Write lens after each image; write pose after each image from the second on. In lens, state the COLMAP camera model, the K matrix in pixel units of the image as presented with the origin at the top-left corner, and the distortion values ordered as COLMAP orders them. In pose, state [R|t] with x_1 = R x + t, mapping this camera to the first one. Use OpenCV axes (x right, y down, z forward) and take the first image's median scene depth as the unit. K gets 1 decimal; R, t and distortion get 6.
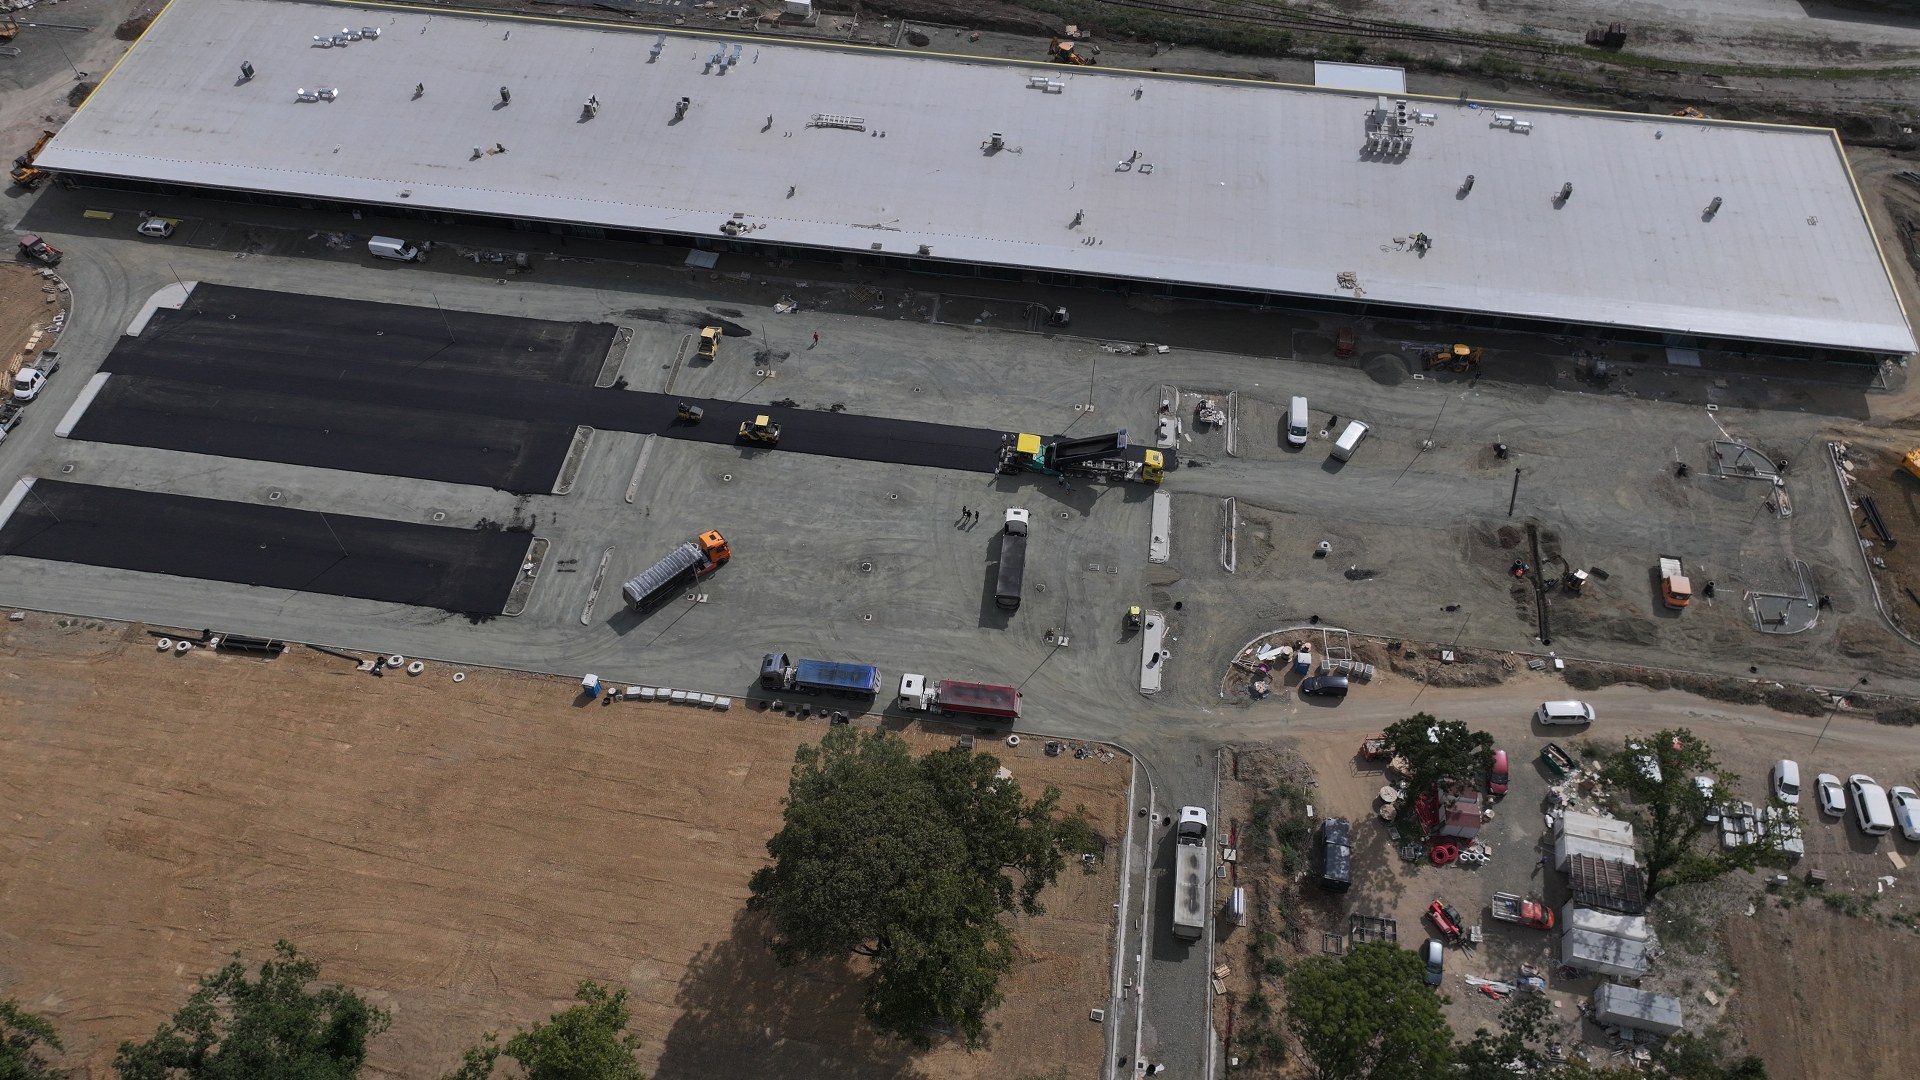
lens RADIAL K [[1337.0, 0, 954.8], [0, 1337.0, 545.6], [0, 0, 1]] dist [-0.003979, 0.015330]
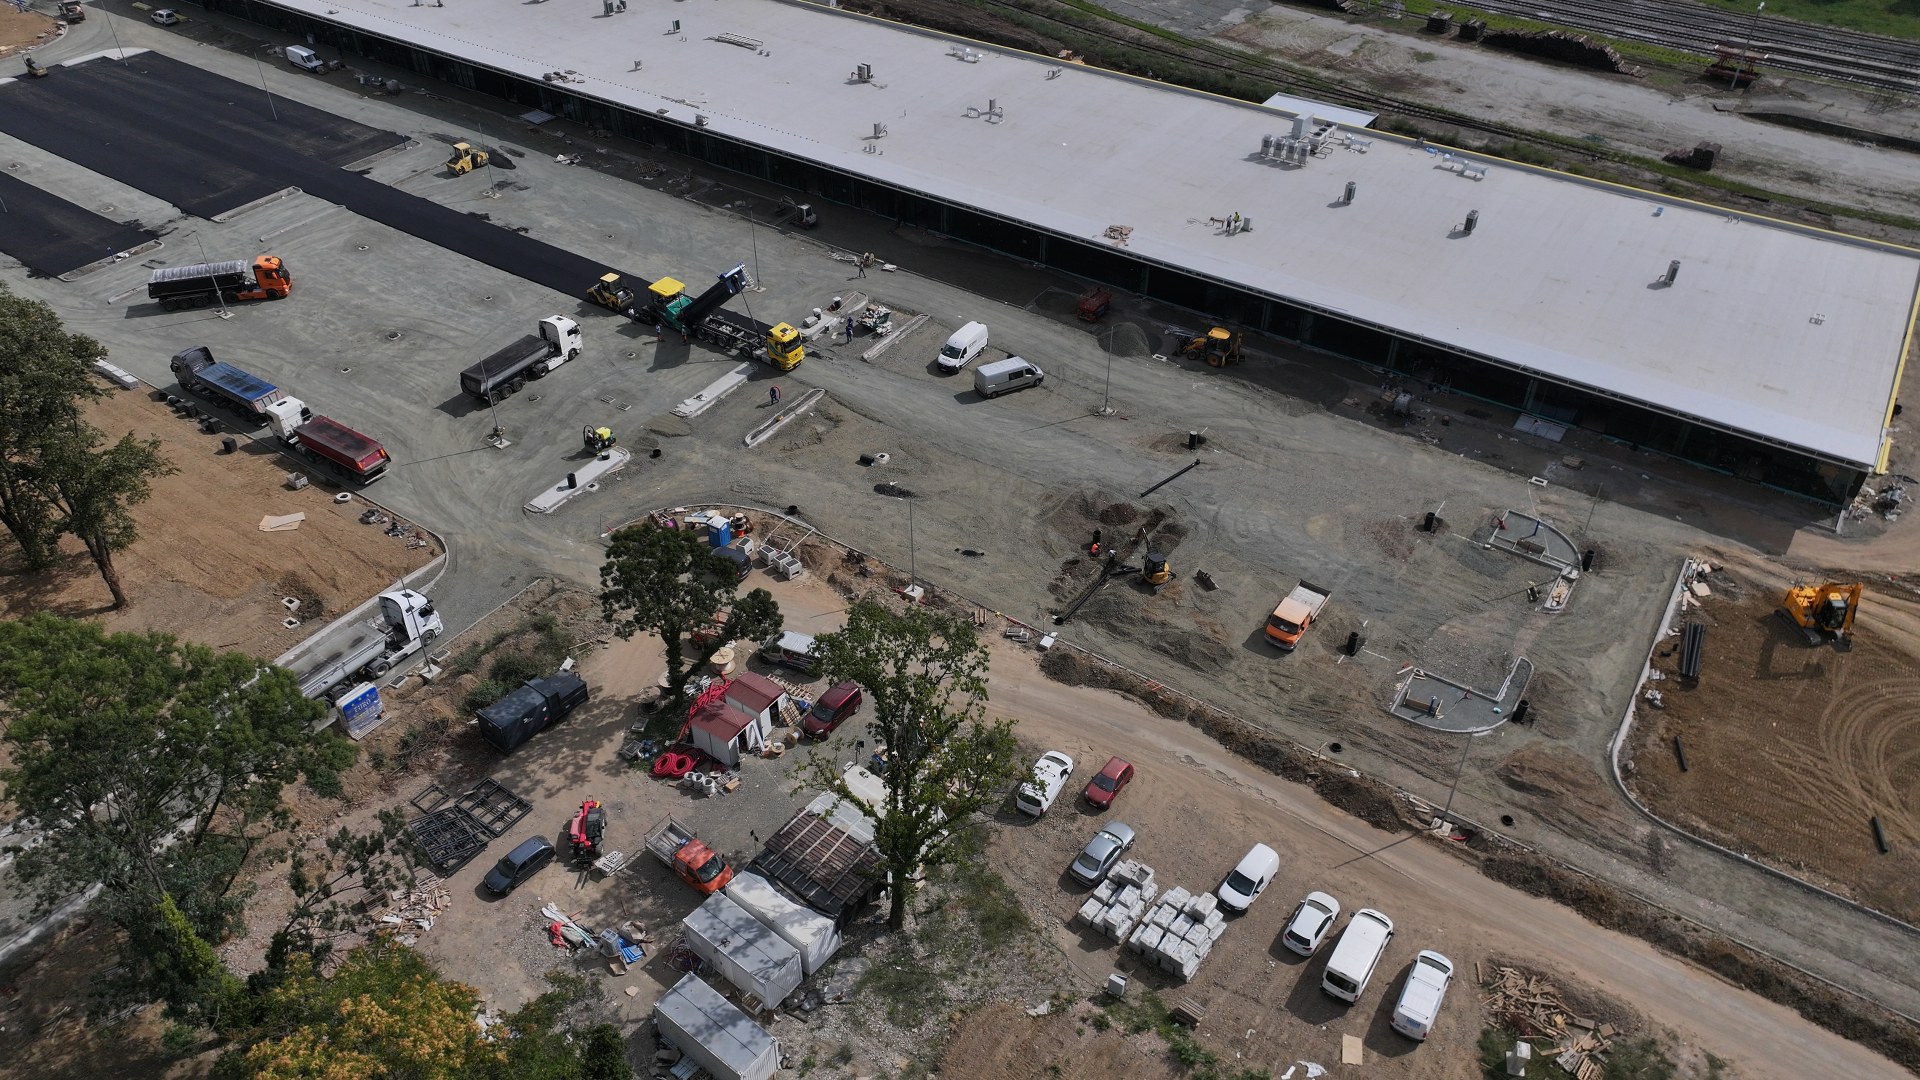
lens RADIAL K [[1337.0, 0, 957.3], [0, 1337.0, 545.6], [0, 0, 1]] dist [-0.003979, 0.015330]
pose [[0.899523, 0.275165, -0.339327, 0.549523], [-0.355242, 0.912796, -0.201511, 0.171263], [0.254288, 0.301807, 0.918831, 0.315422]]
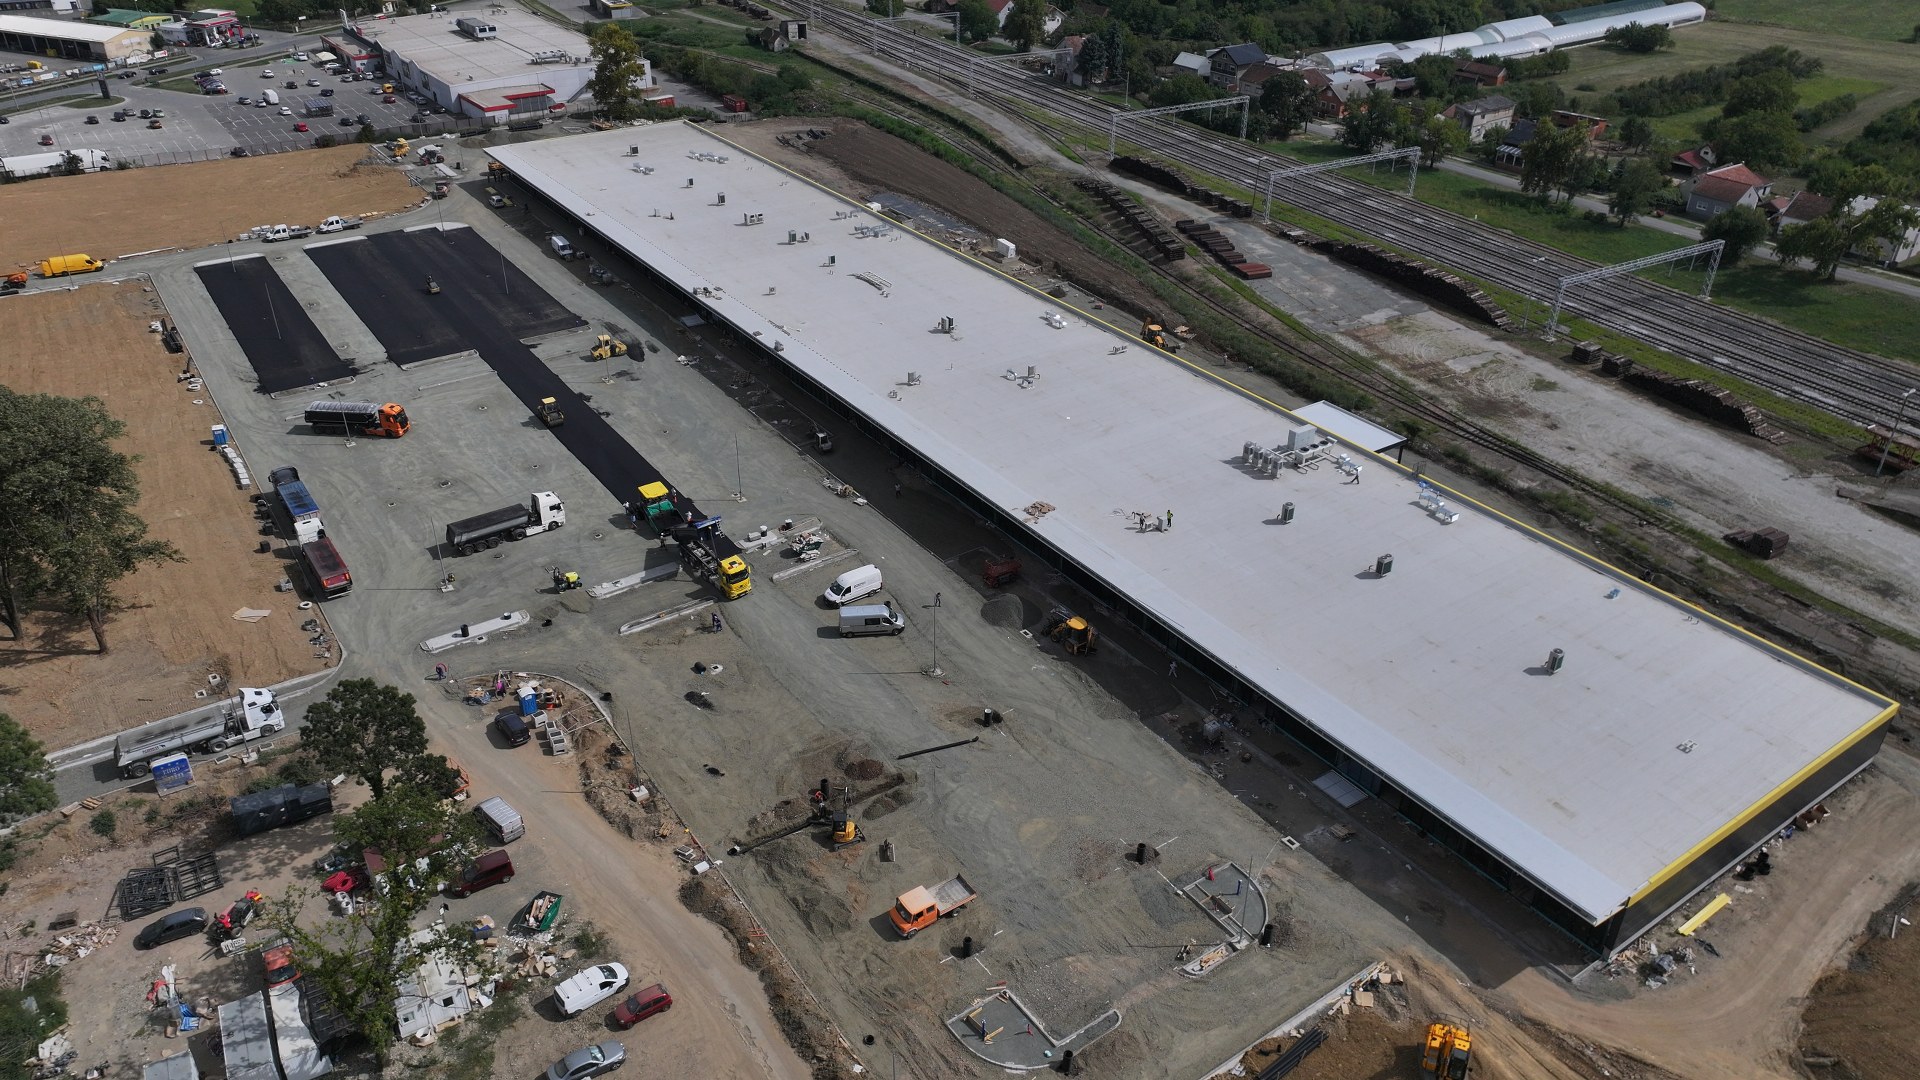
lens RADIAL K [[1337.0, 0, 955.4], [0, 1337.0, 536.4], [0, 0, 1]] dist [-0.003979, 0.015330]
pose [[0.678278, 0.378498, -0.629824, 0.825515], [-0.598748, 0.781557, -0.175129, -0.007363], [0.425957, 0.495892, 0.756738, 0.364434]]
